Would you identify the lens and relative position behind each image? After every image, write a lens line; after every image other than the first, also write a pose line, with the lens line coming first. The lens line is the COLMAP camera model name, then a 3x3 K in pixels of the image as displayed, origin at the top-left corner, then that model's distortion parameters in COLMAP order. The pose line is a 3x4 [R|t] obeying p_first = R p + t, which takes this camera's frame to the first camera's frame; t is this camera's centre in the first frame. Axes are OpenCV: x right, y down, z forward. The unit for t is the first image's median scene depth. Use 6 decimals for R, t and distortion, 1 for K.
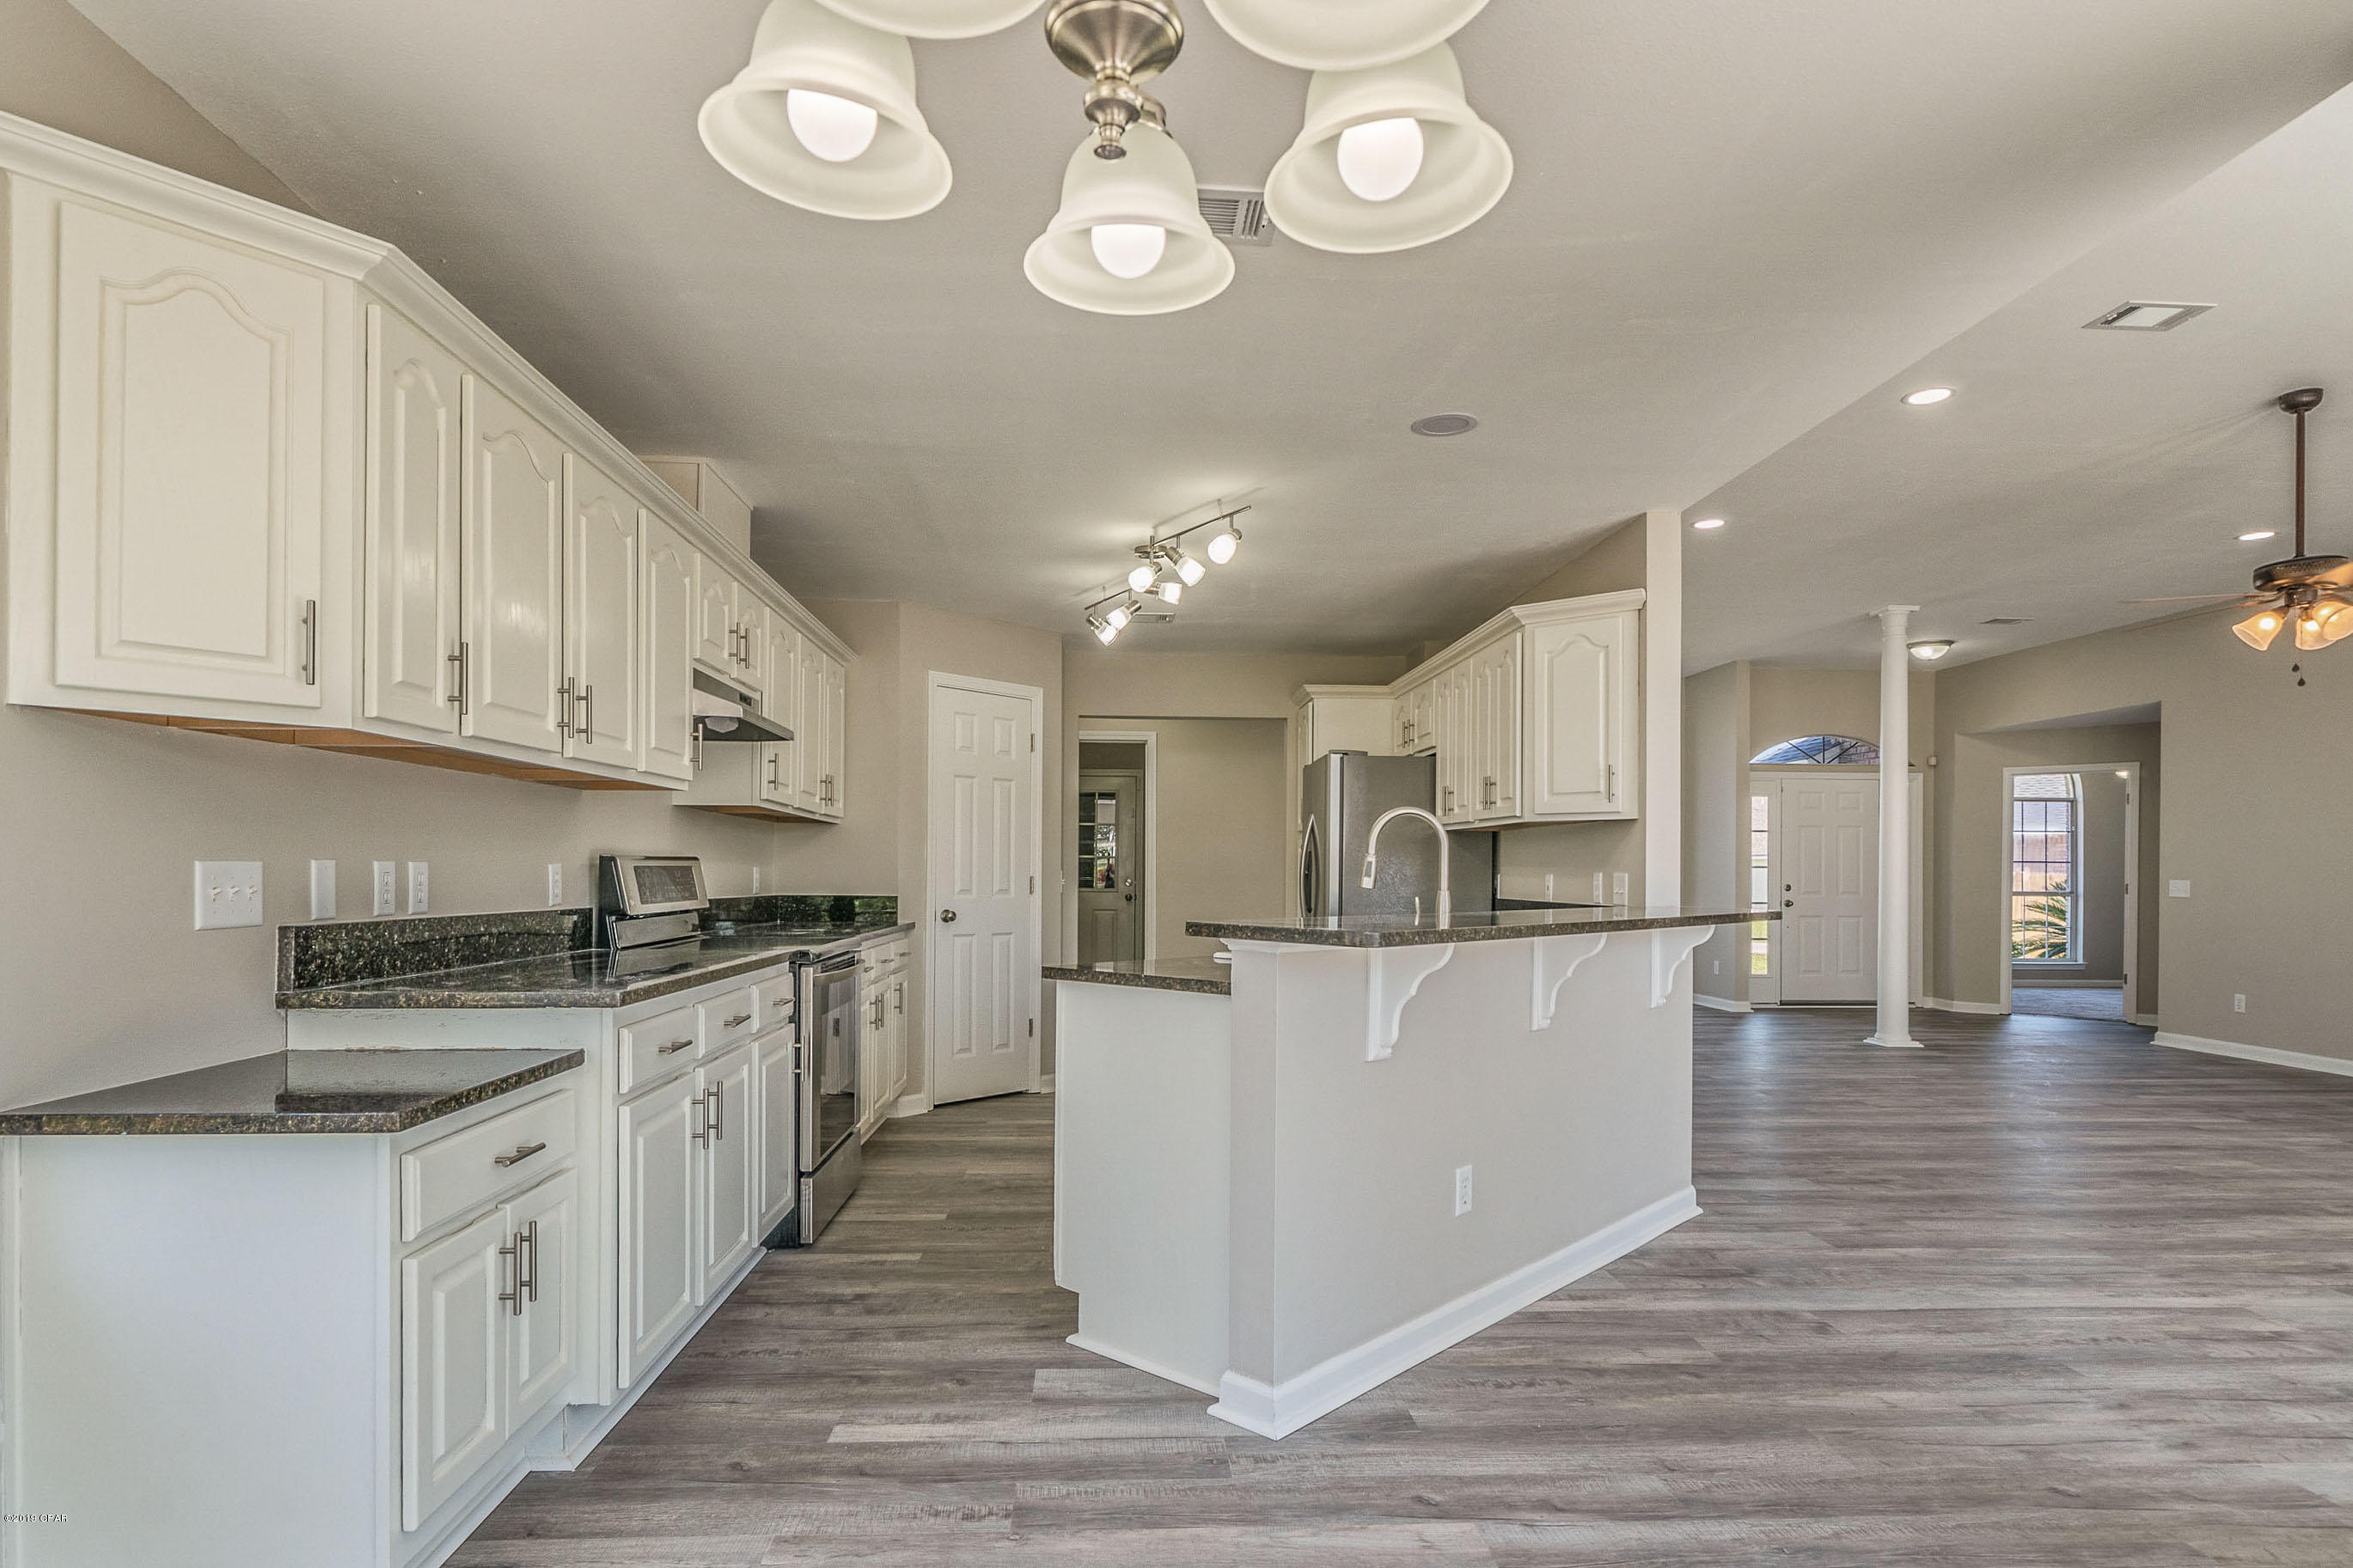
lens RADIAL K [[1251.6, 0, 1160.9], [0, 1251.6, 862.8], [0, 0, 1]] dist [-0.003422, -0.001249]
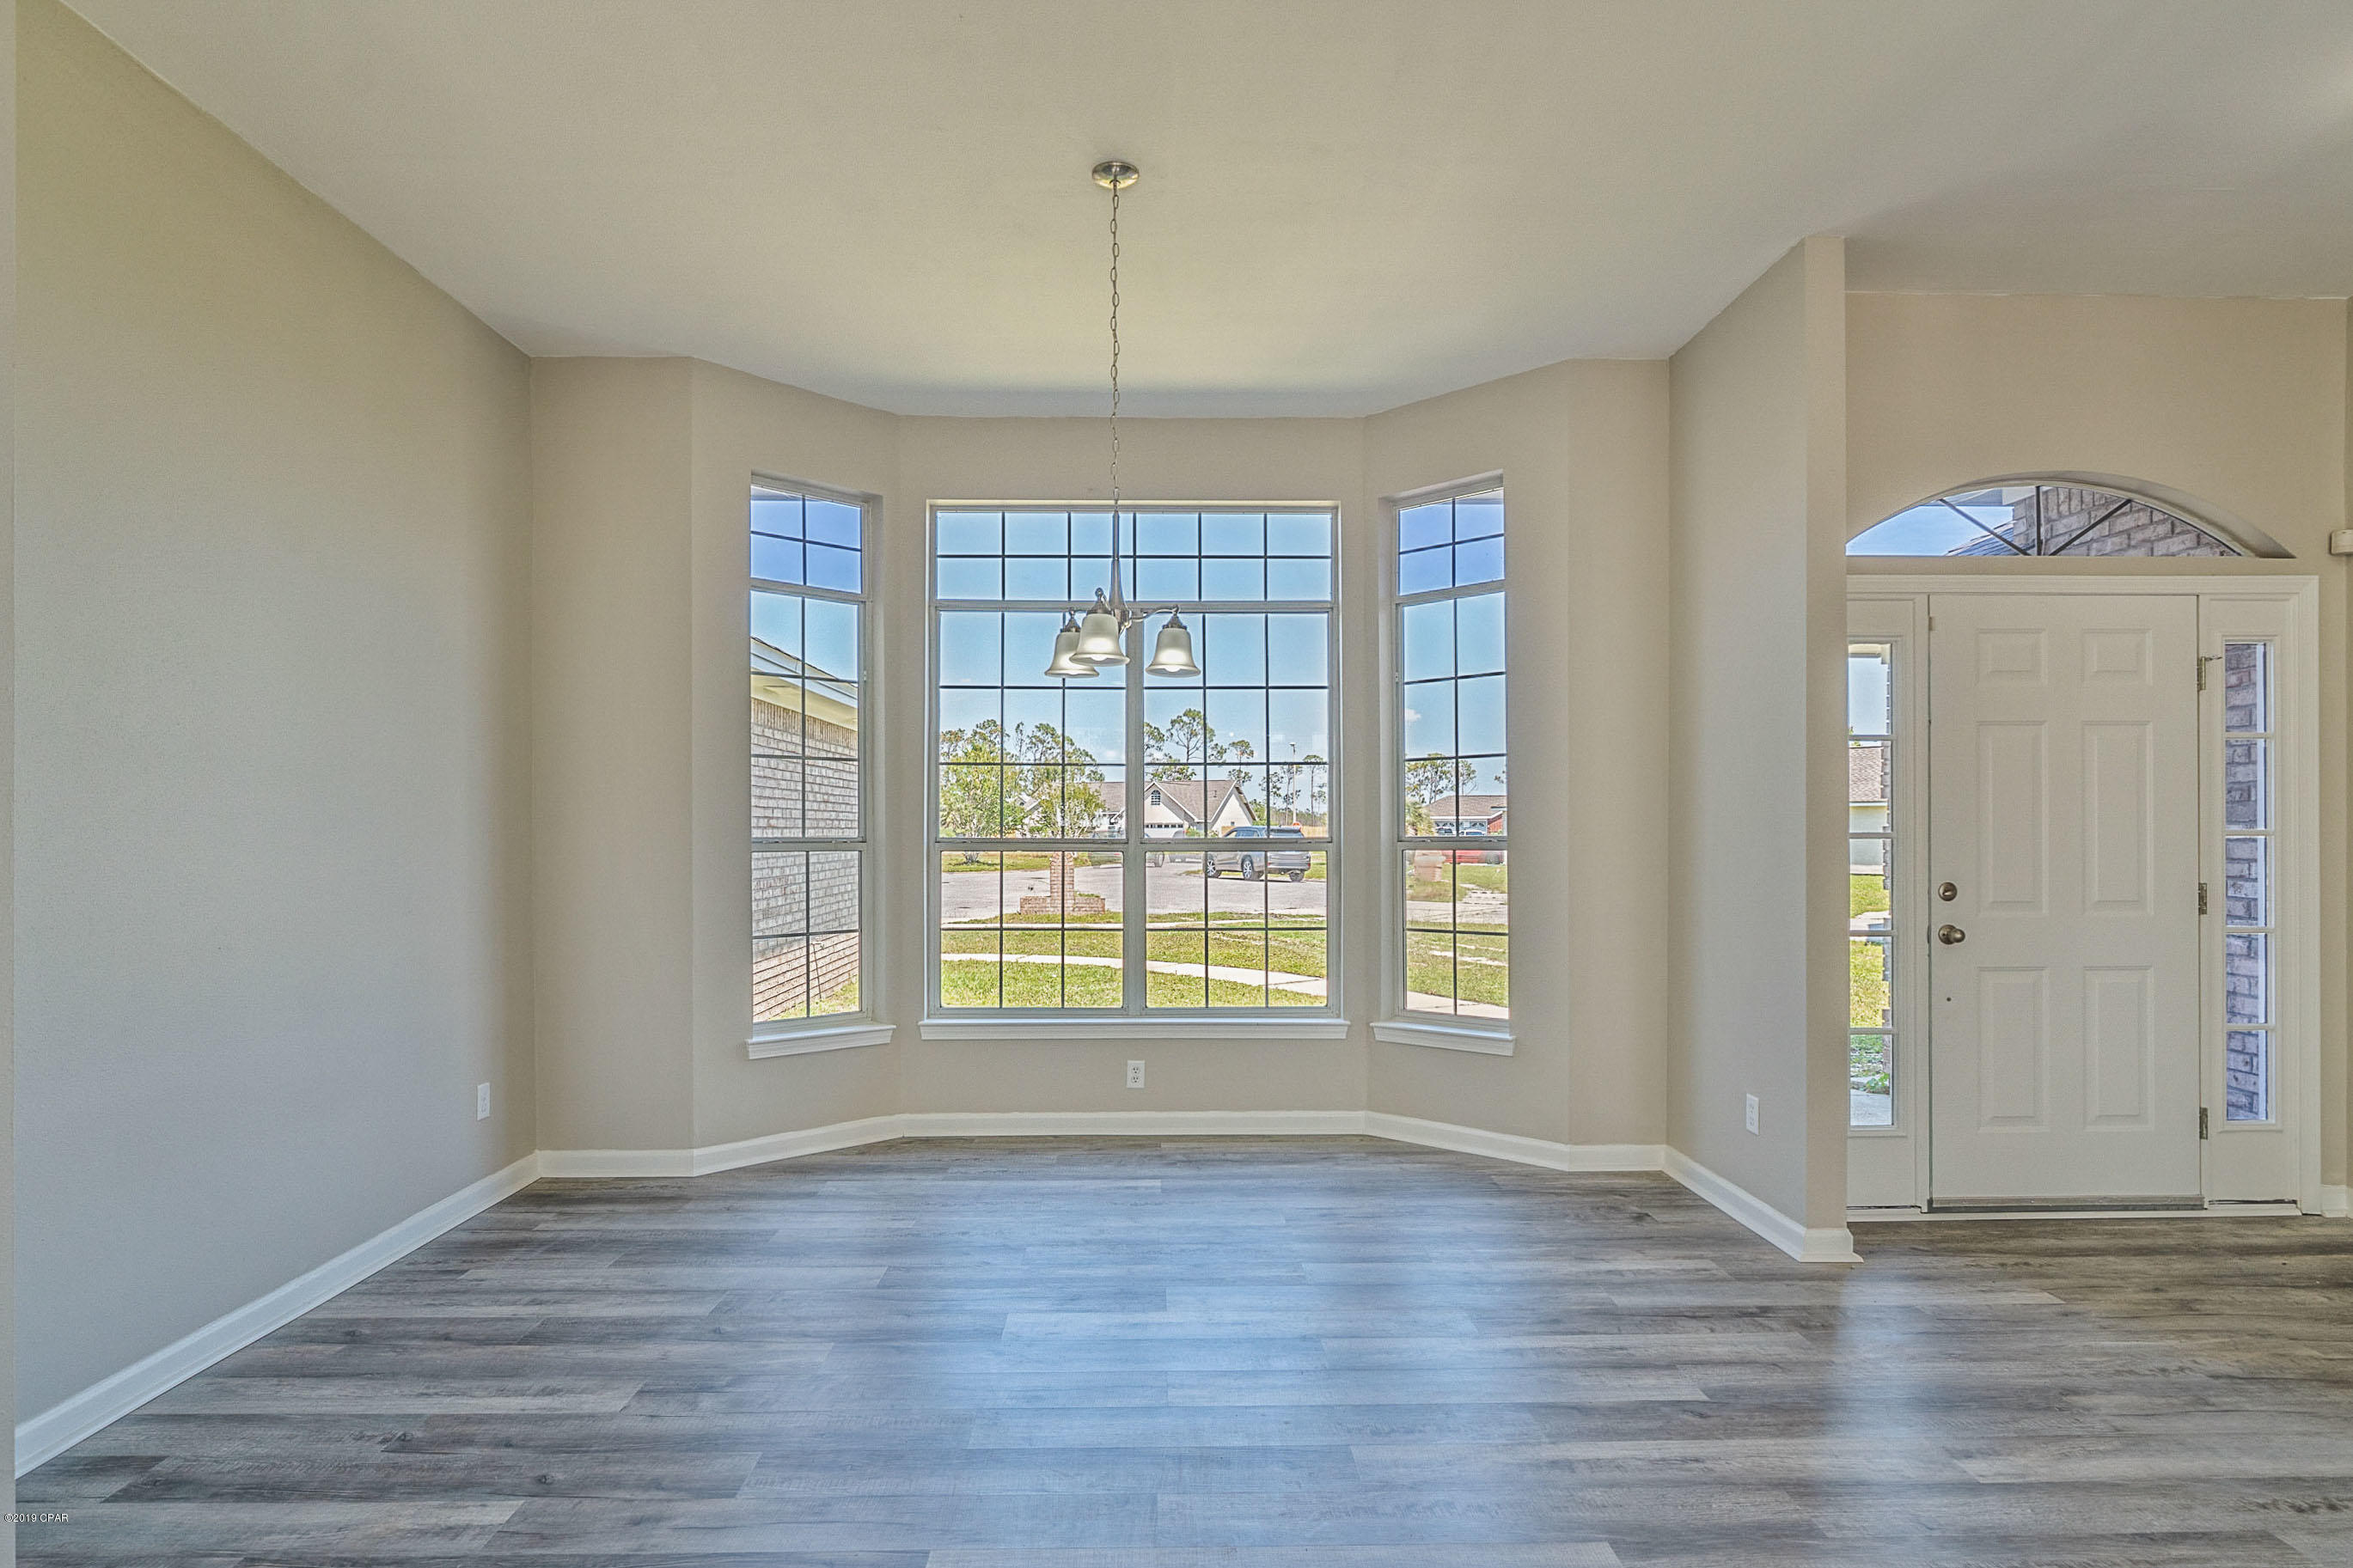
lens RADIAL K [[1256.1, 0, 1170.7], [0, 1256.1, 841.4], [0, 0, 1]] dist [0.007165, -0.007590]
pose [[0.999635, -0.009514, -0.025291, 0.668849], [0.010010, 0.999758, 0.019586, -0.010327], [0.025098, -0.019832, 0.999488, 1.479407]]
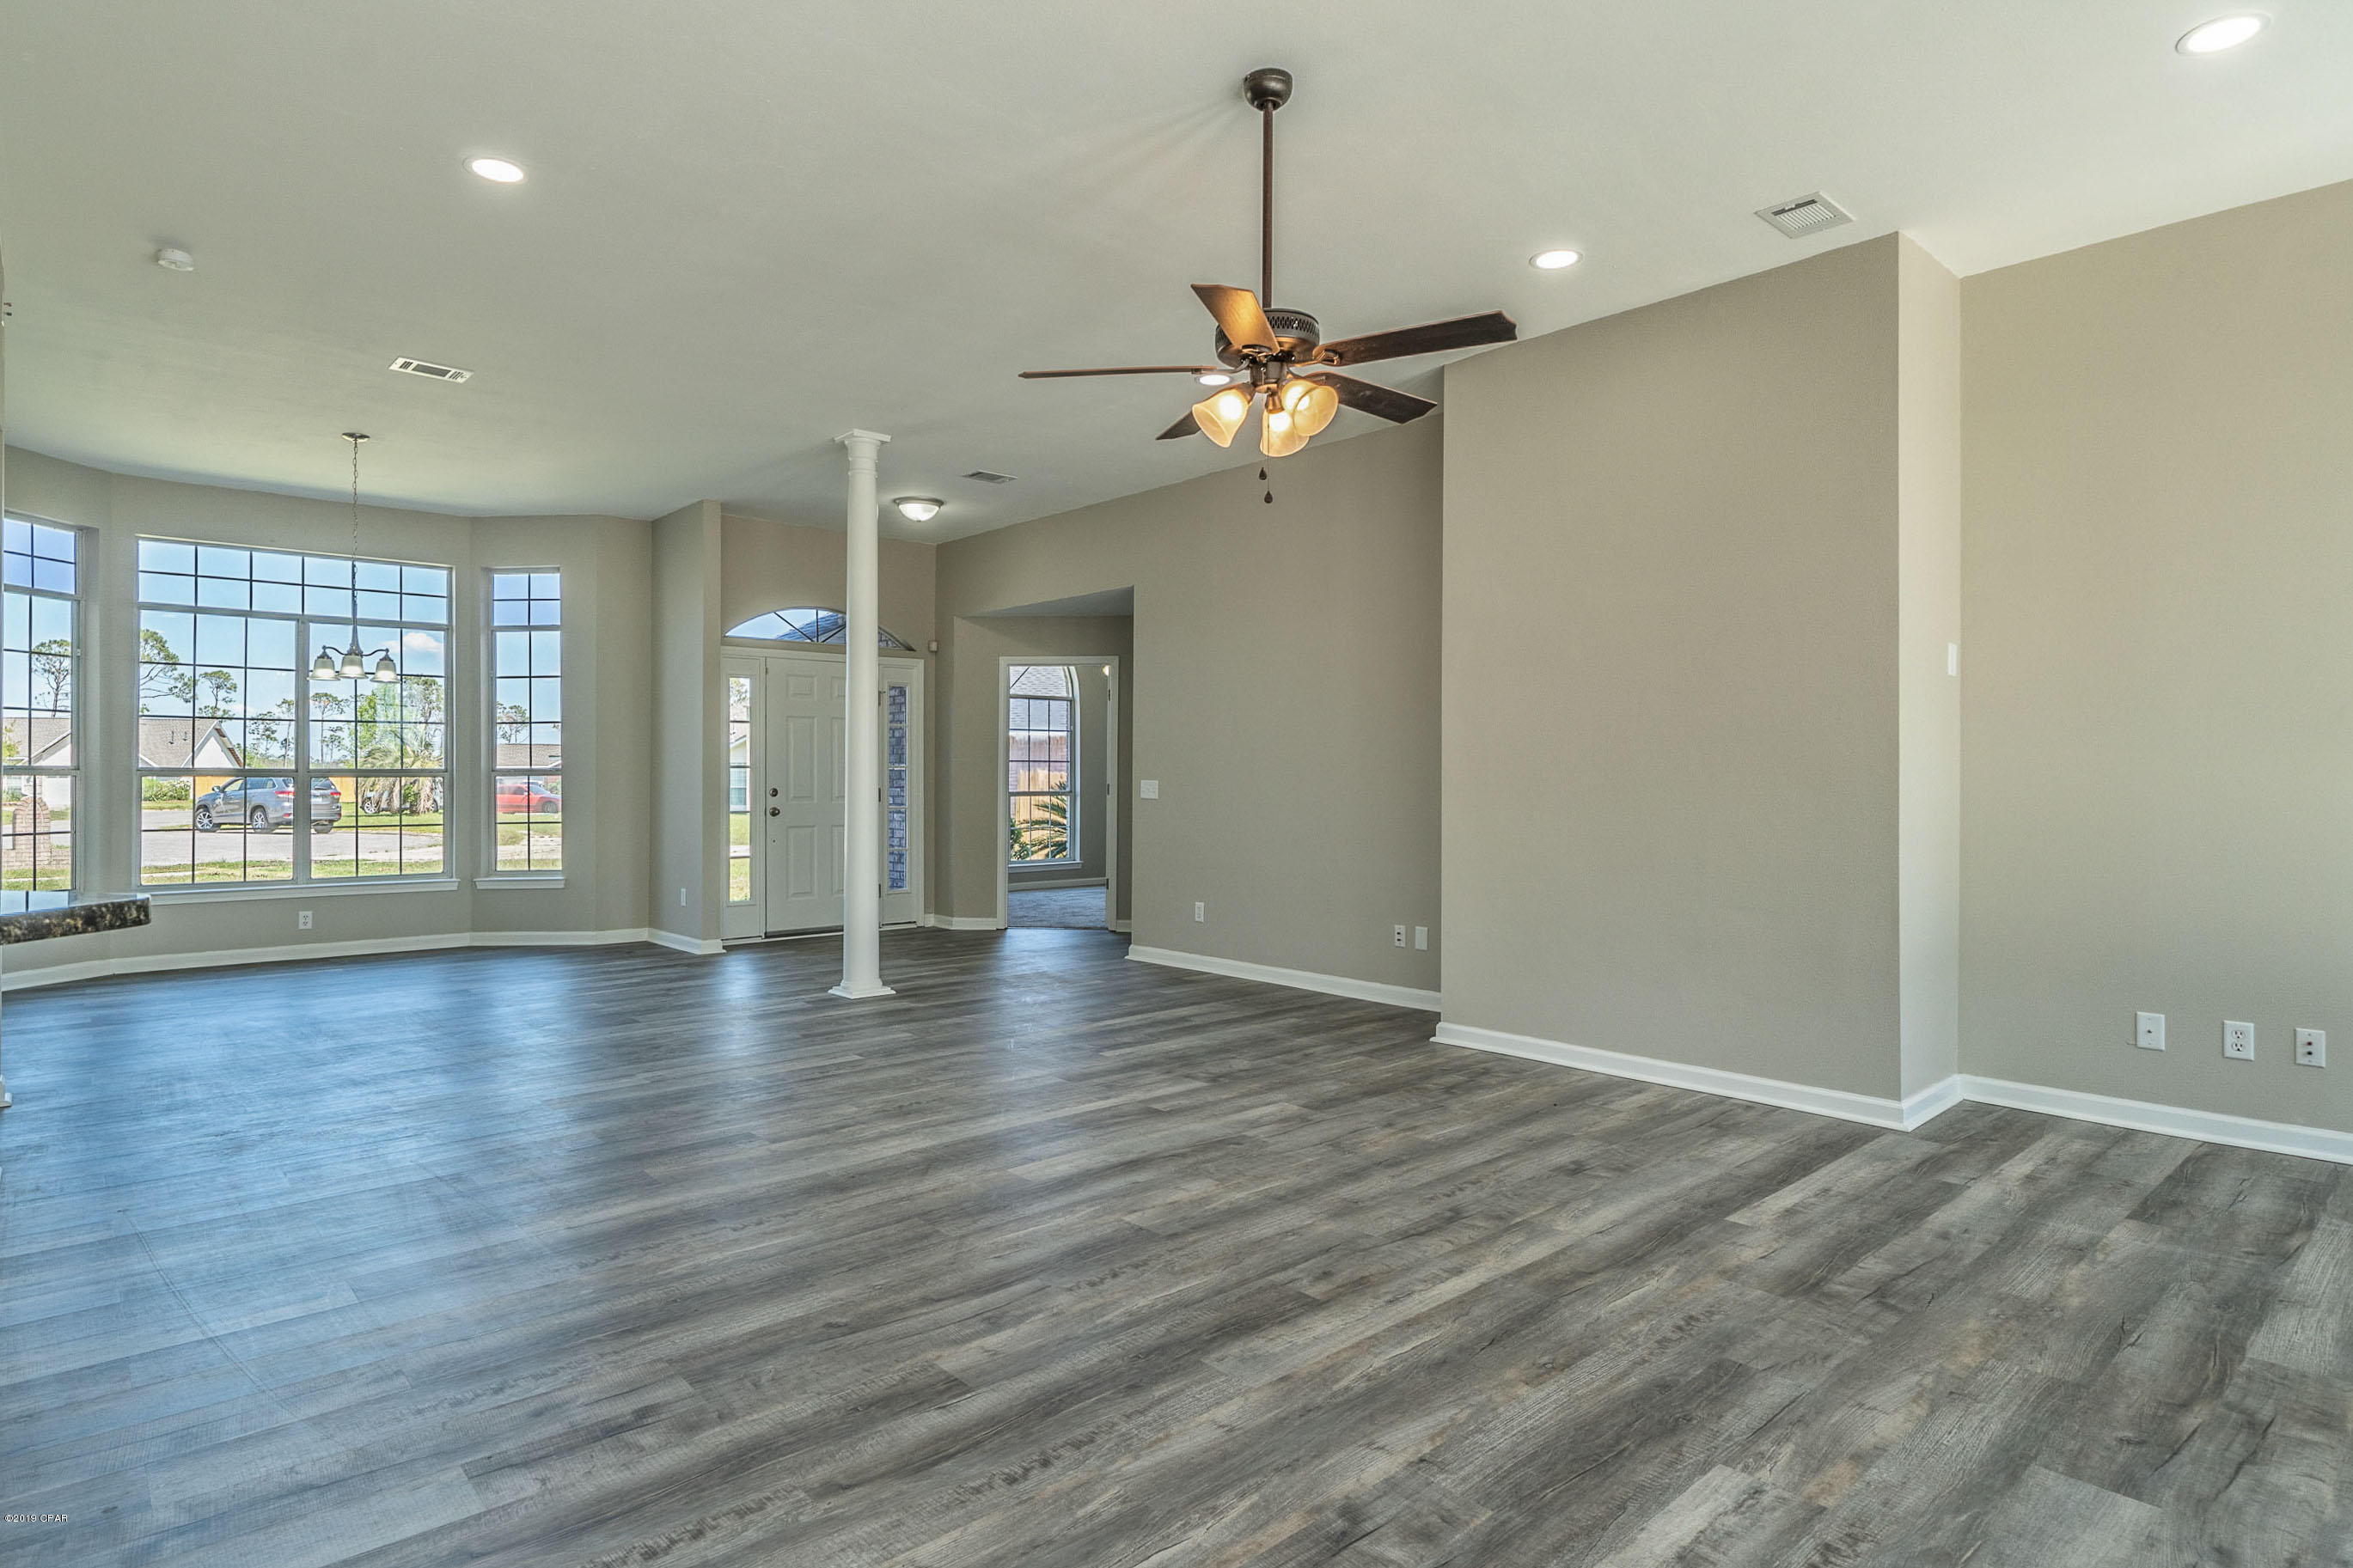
lens RADIAL K [[1257.5, 0, 1161.7], [0, 1257.5, 776.4], [0, 0, 1]] dist [-0.003947, 0.000244]
pose [[0.774924, -0.007195, 0.632014, 0.428557], [0.000618, 0.999943, 0.010625, 0.002567], [-0.632055, -0.007842, 0.774884, 0.497919]]
